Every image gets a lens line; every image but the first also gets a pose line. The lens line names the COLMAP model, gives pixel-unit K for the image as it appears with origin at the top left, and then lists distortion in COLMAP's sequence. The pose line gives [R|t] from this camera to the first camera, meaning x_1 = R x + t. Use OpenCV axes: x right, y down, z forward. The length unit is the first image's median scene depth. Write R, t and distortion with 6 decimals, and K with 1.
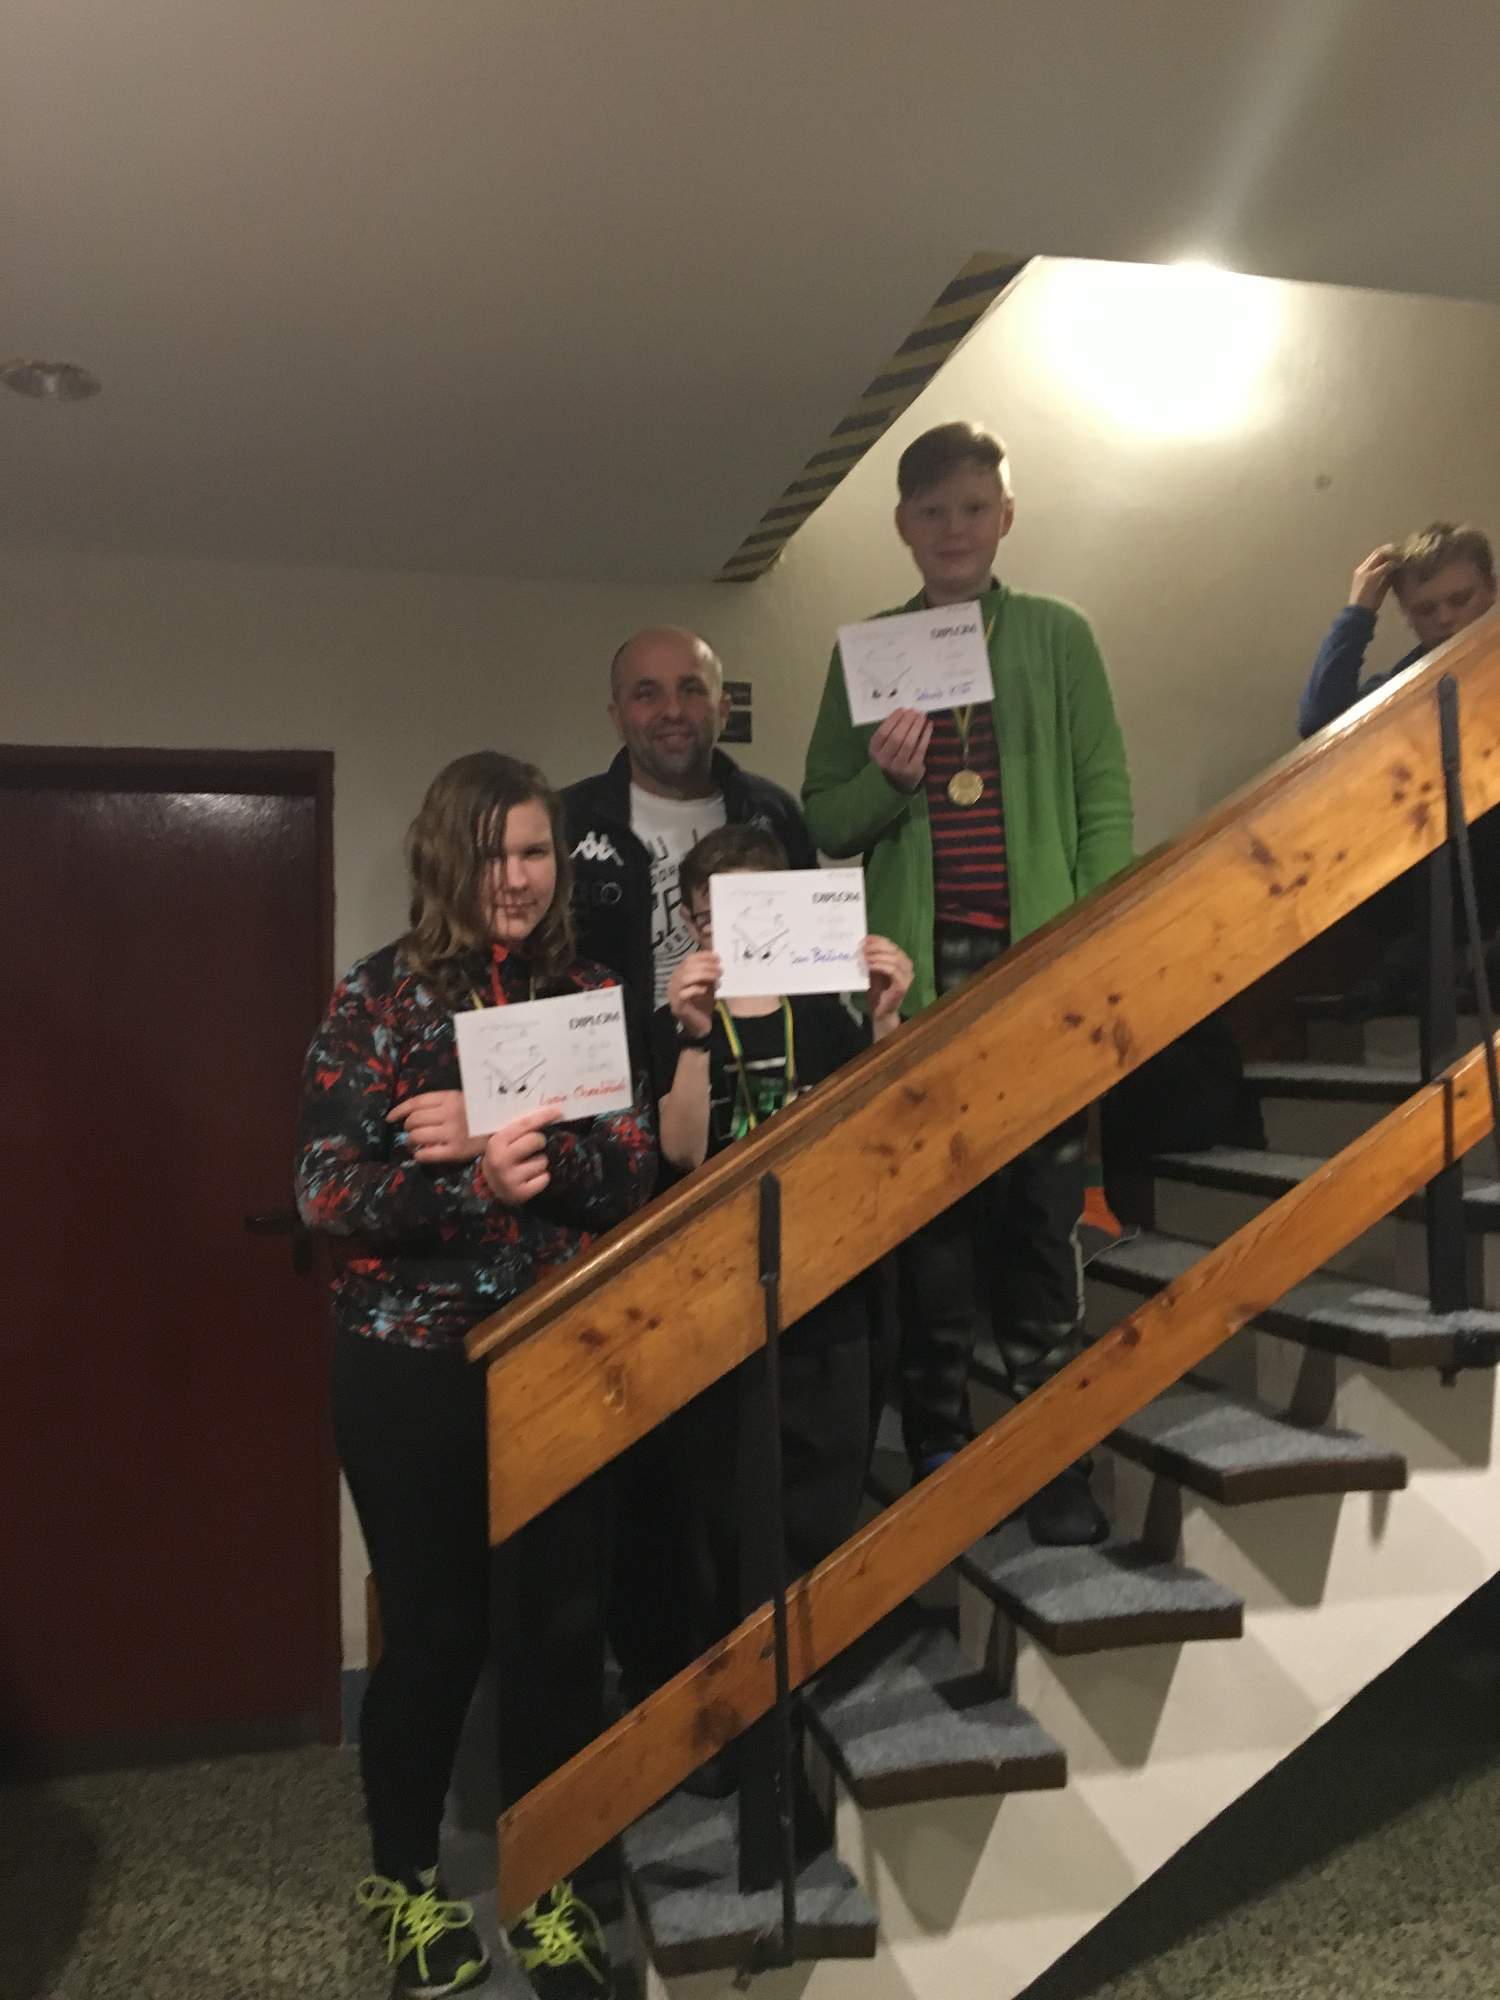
lens RADIAL K [[1683.6, 0, 750.0], [0, 1683.6, 1000.0], [0, 0, 1]] dist [0.066173, -0.081603]
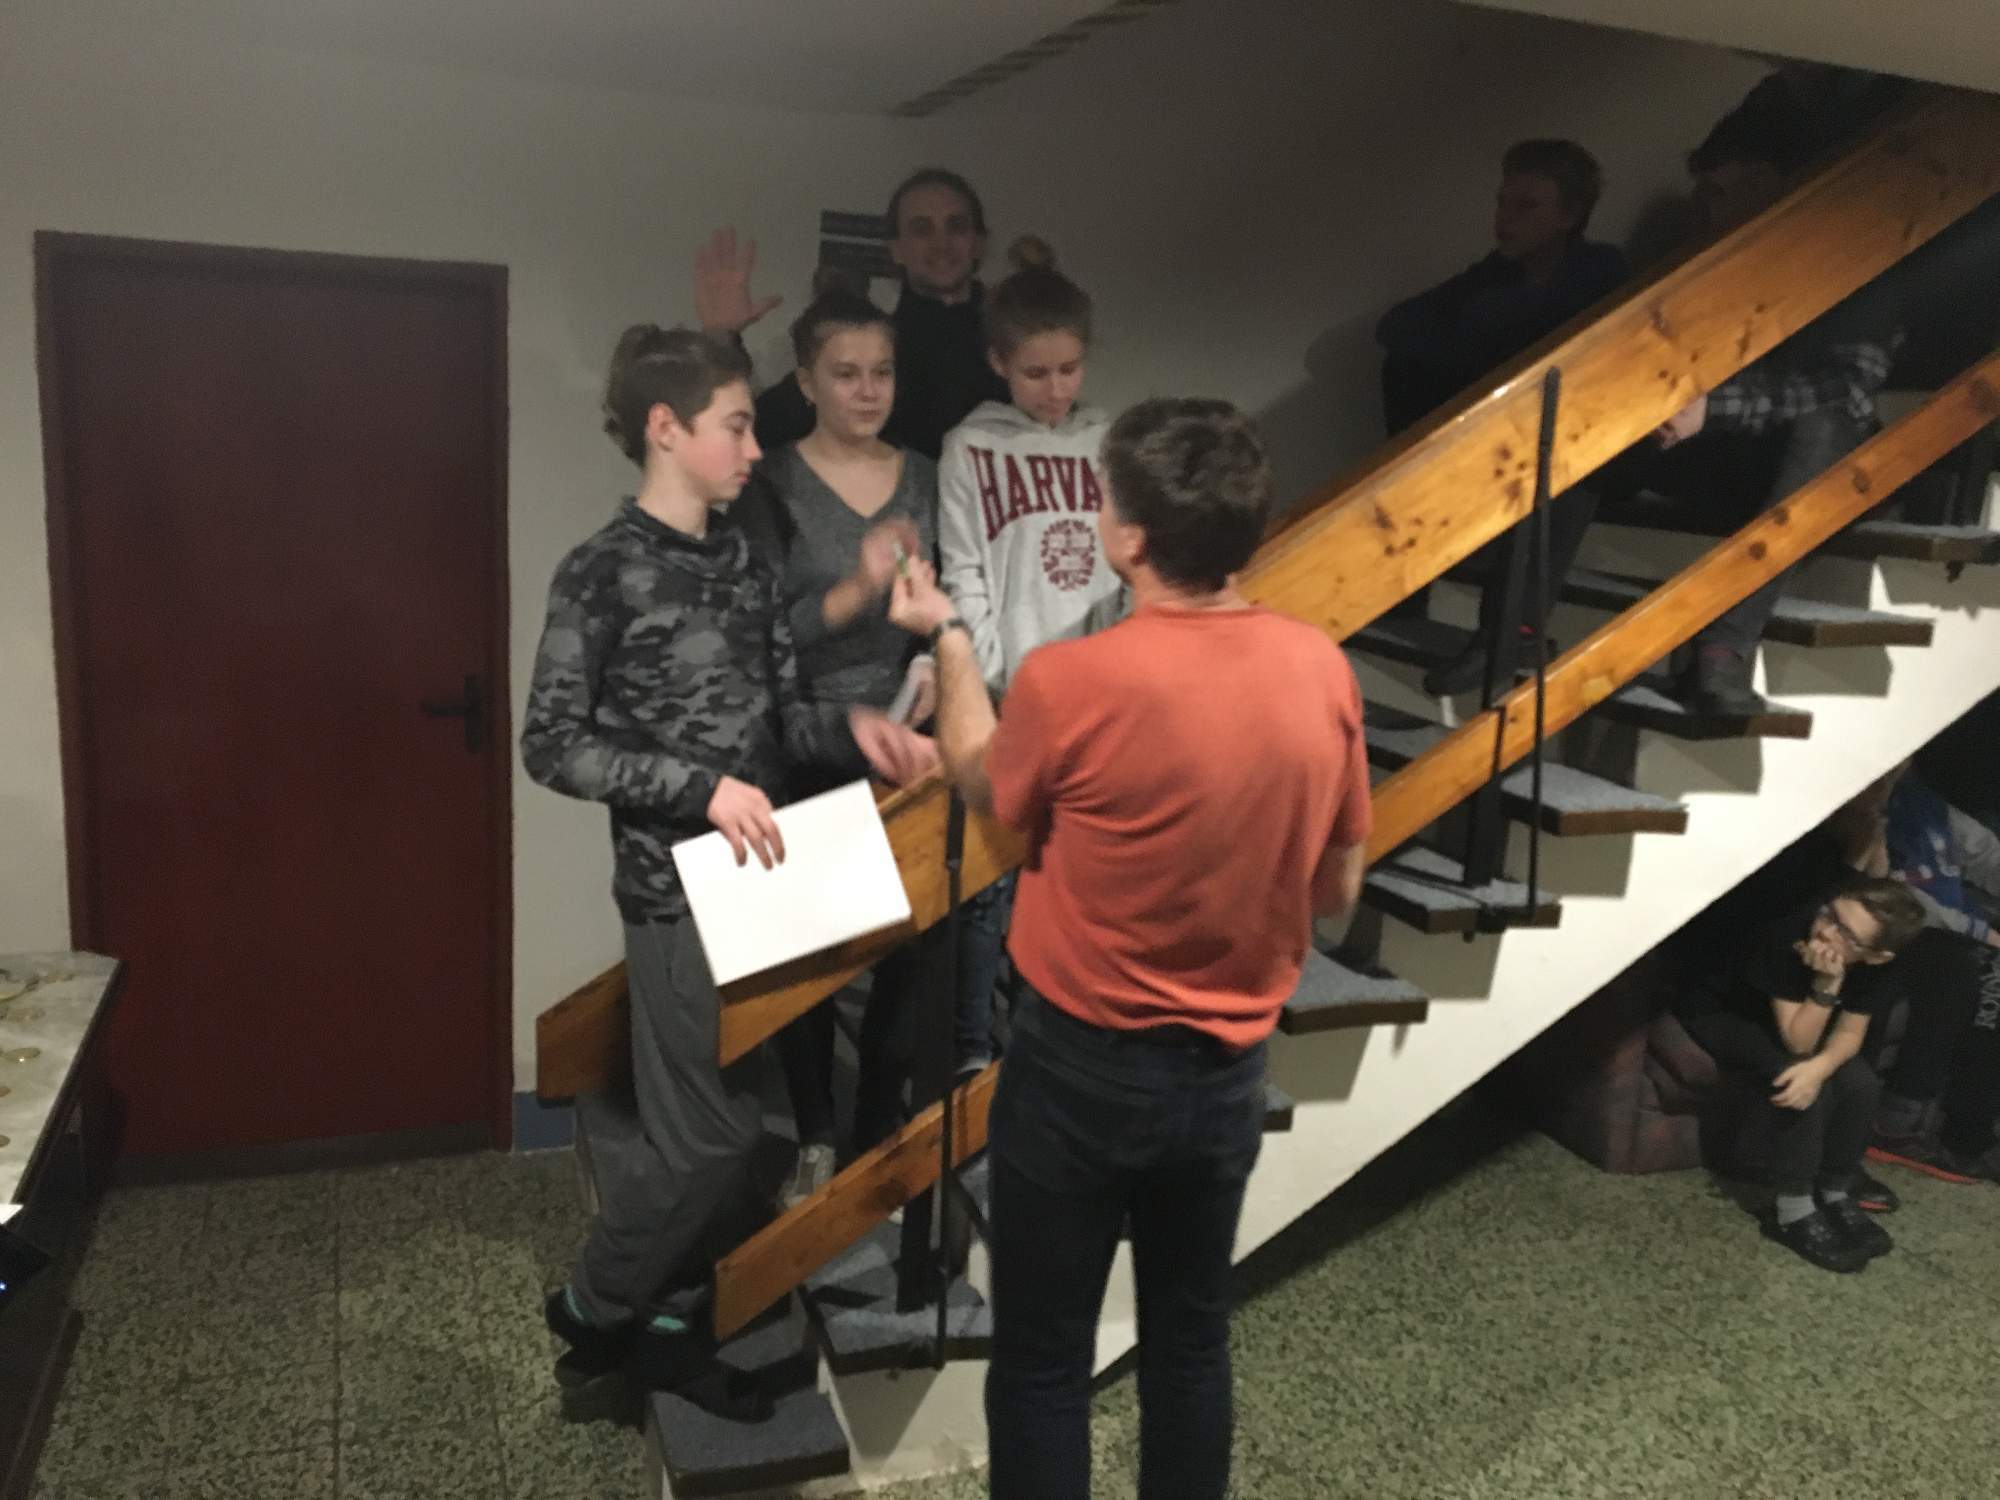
lens RADIAL K [[1661.7, 0, 998.4], [0, 1661.7, 734.7], [0, 0, 1]] dist [0.080323, -0.106808]
pose [[0.990679, 0.048663, 0.127232, -0.102039], [-0.075491, 0.973597, 0.215430, -0.166167], [-0.113389, -0.223027, 0.968195, -0.129356]]
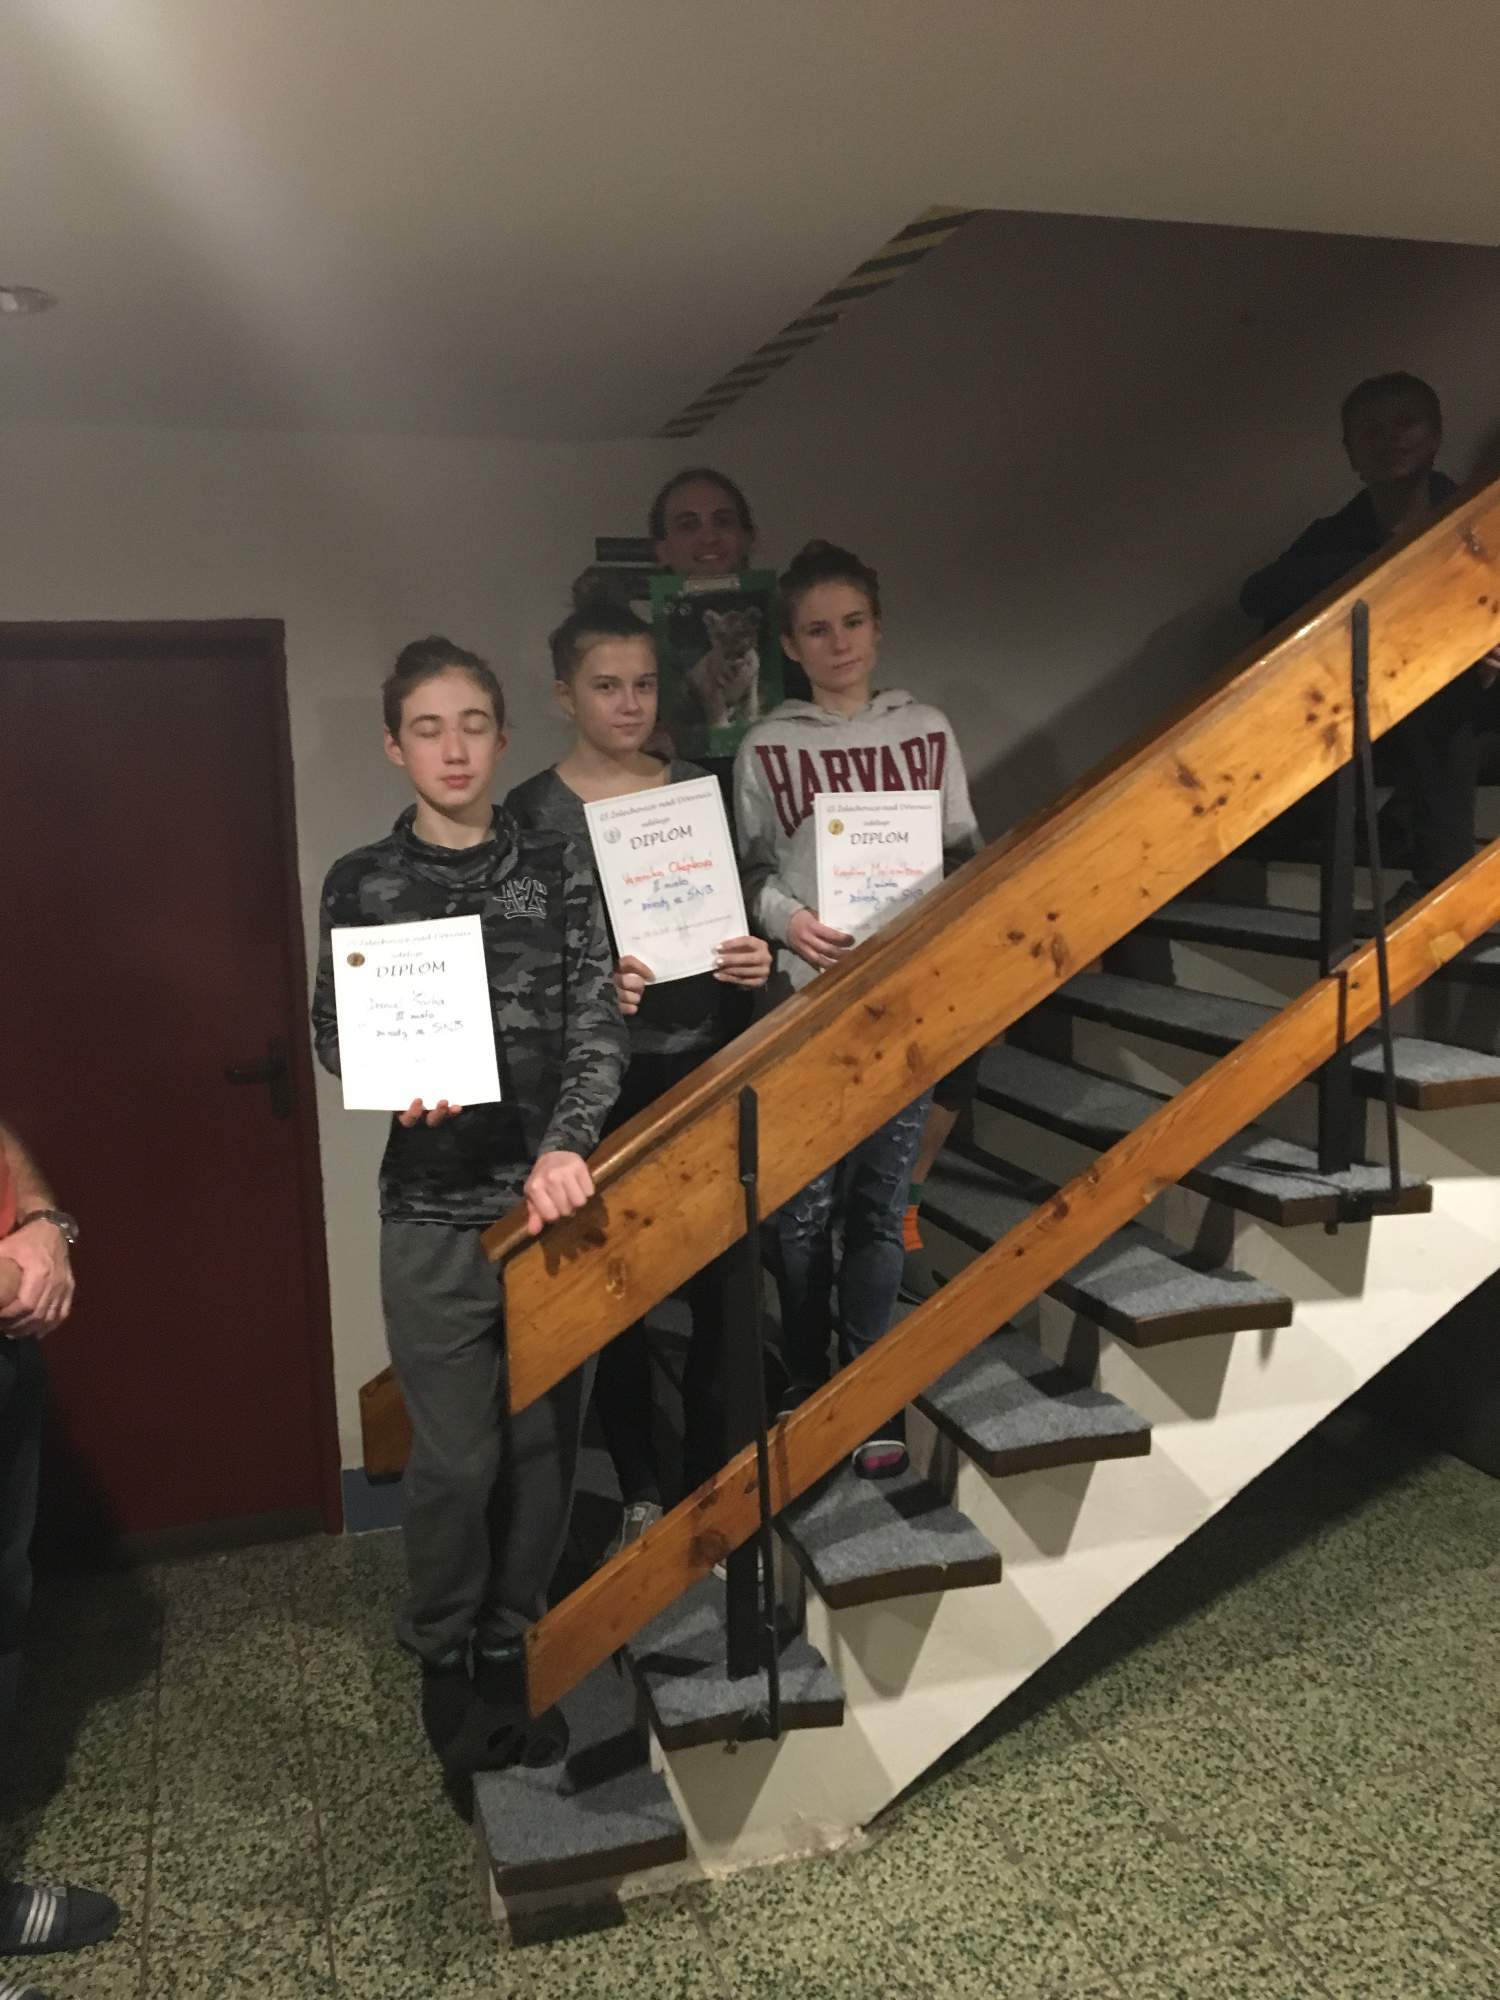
lens RADIAL K [[1683.6, 0, 750.0], [0, 1683.6, 1000.0], [0, 0, 1]] dist [0.066173, -0.081603]
pose [[0.998163, -0.020577, 0.056988, -0.044151], [0.011292, 0.987264, 0.158688, -0.117520], [-0.059527, -0.157753, 0.985683, -0.082679]]
